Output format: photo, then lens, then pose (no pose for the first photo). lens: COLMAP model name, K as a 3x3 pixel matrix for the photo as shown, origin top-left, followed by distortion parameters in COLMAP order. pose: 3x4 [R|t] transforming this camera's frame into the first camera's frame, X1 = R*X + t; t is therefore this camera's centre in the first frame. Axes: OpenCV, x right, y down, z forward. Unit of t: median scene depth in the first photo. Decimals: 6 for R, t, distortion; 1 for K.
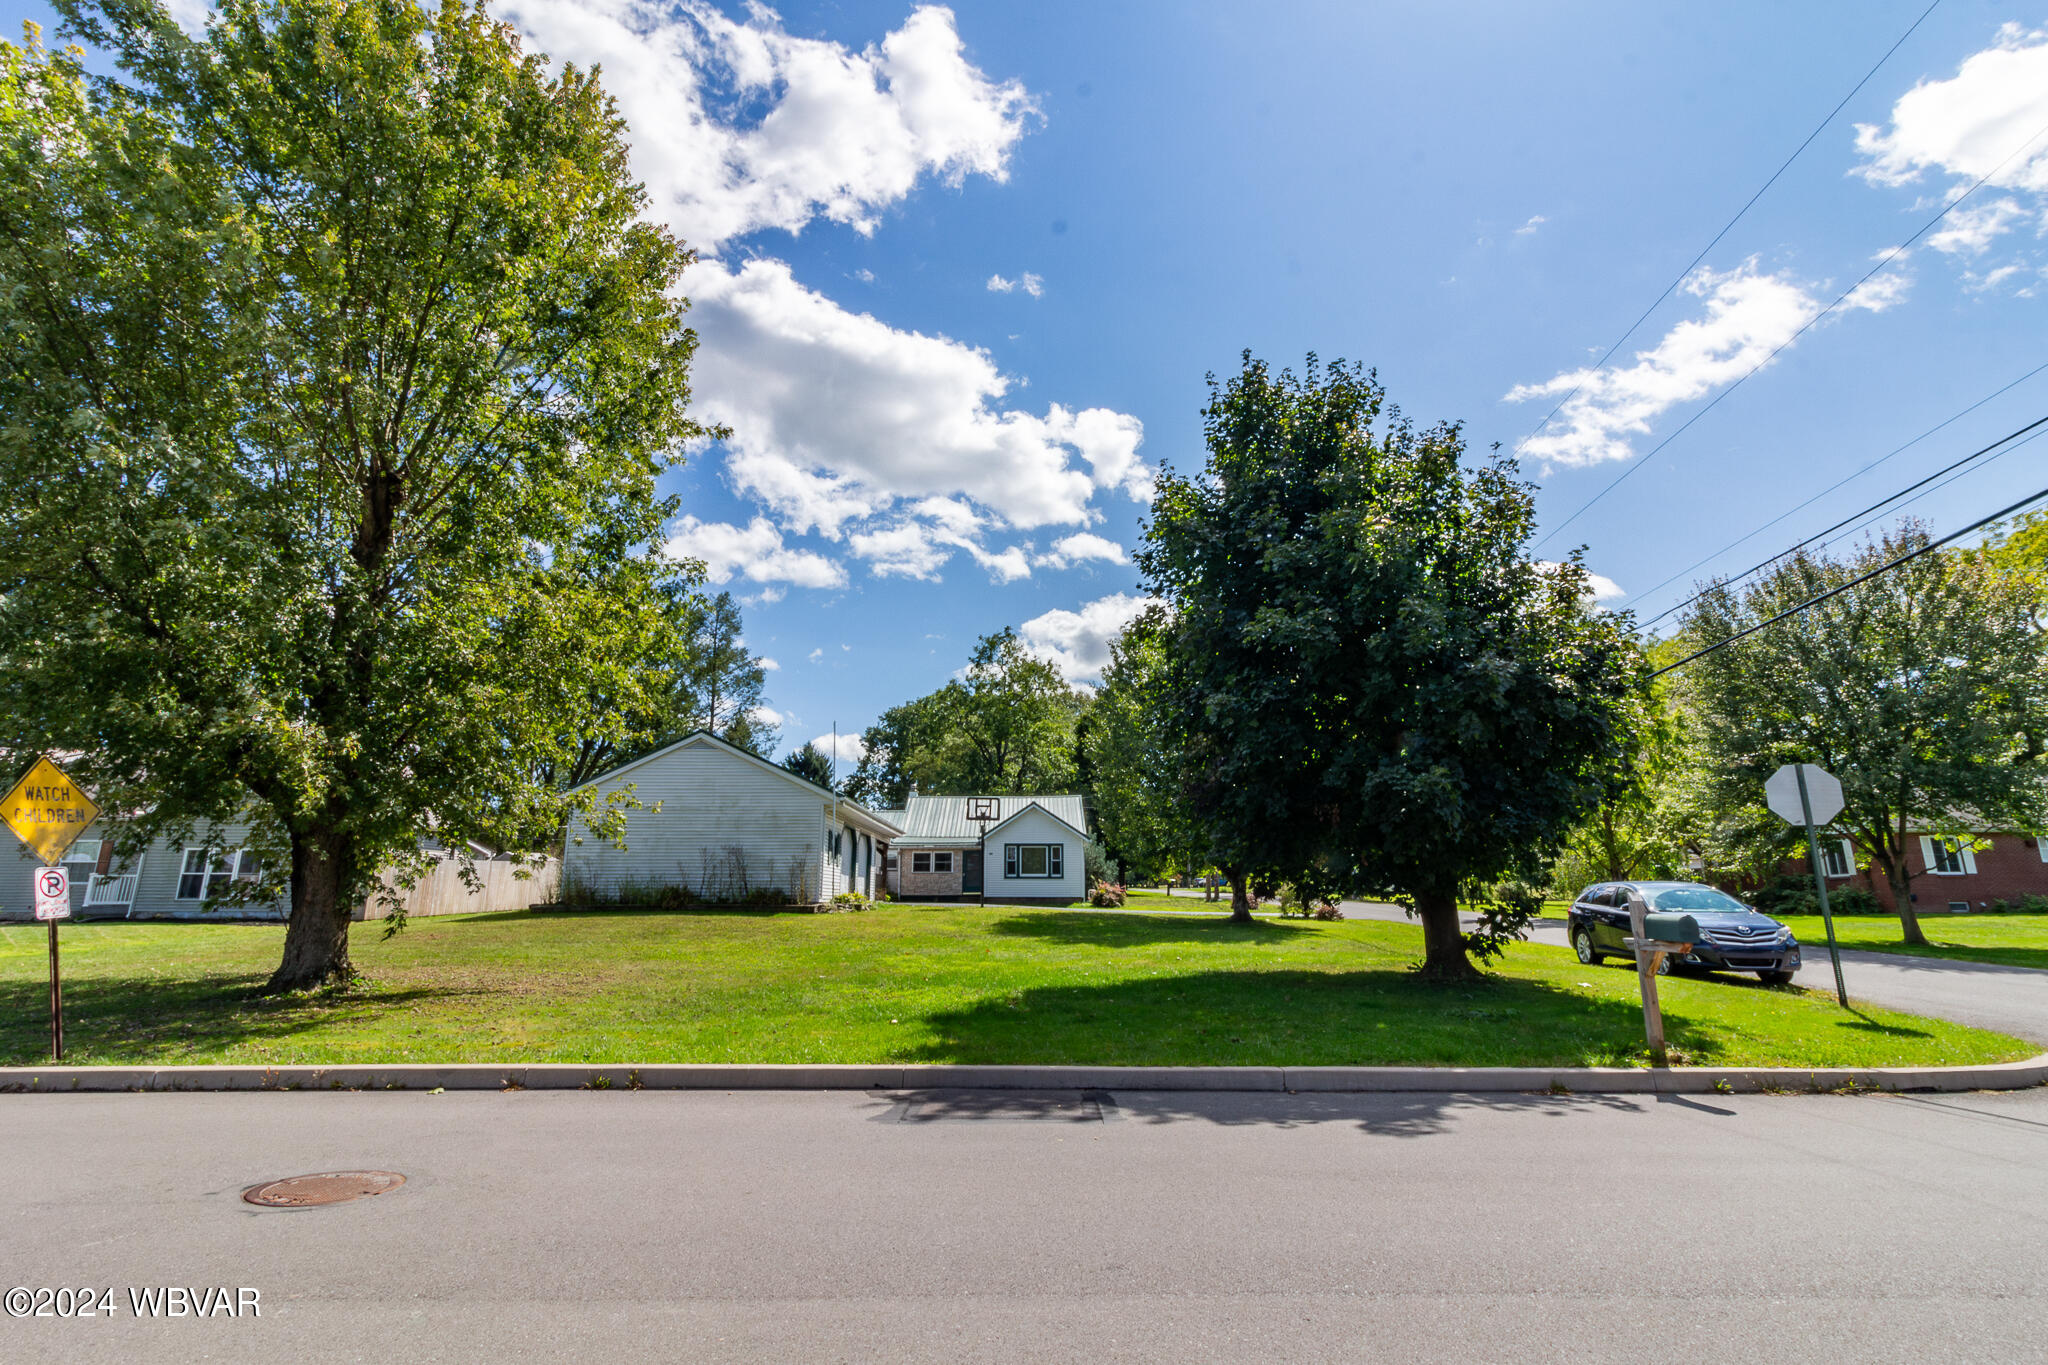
lens RADIAL K [[948.0, 0, 1024.0], [0, 948.0, 682.5], [0, 0, 1]] dist [0.000713, 0.000658]
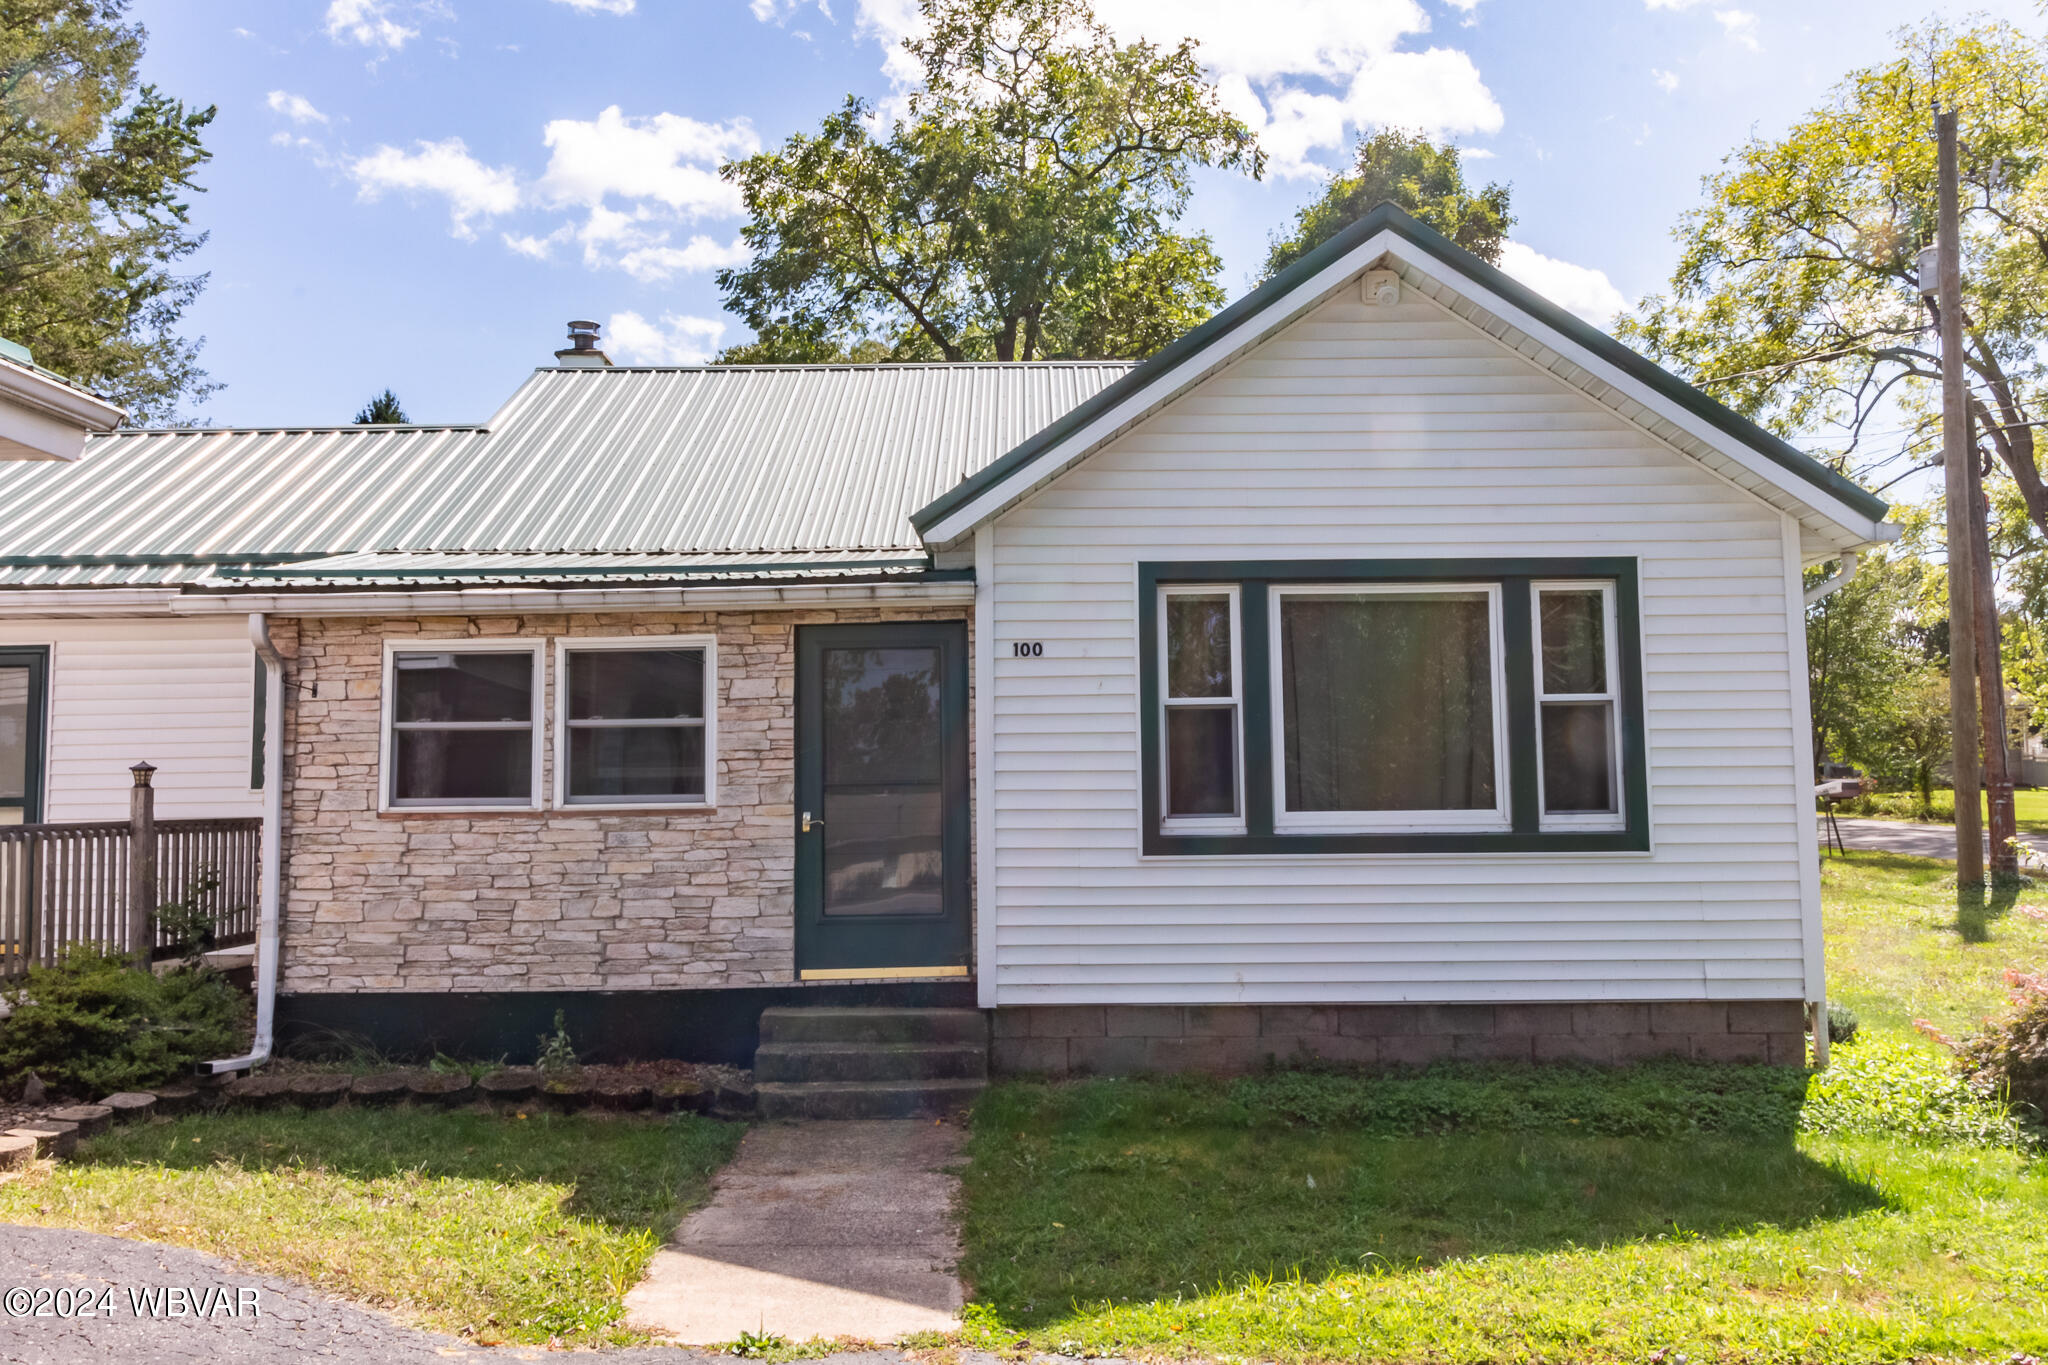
lens RADIAL K [[1661.6, 0, 1021.9], [0, 1661.6, 706.0], [0, 0, 1]] dist [-0.005101, -0.003724]
pose [[0.999955, -0.008700, -0.003797, -0.035391], [0.009254, 0.982528, 0.185883, 0.150351], [0.002113, -0.185910, 0.982565, 0.802539]]
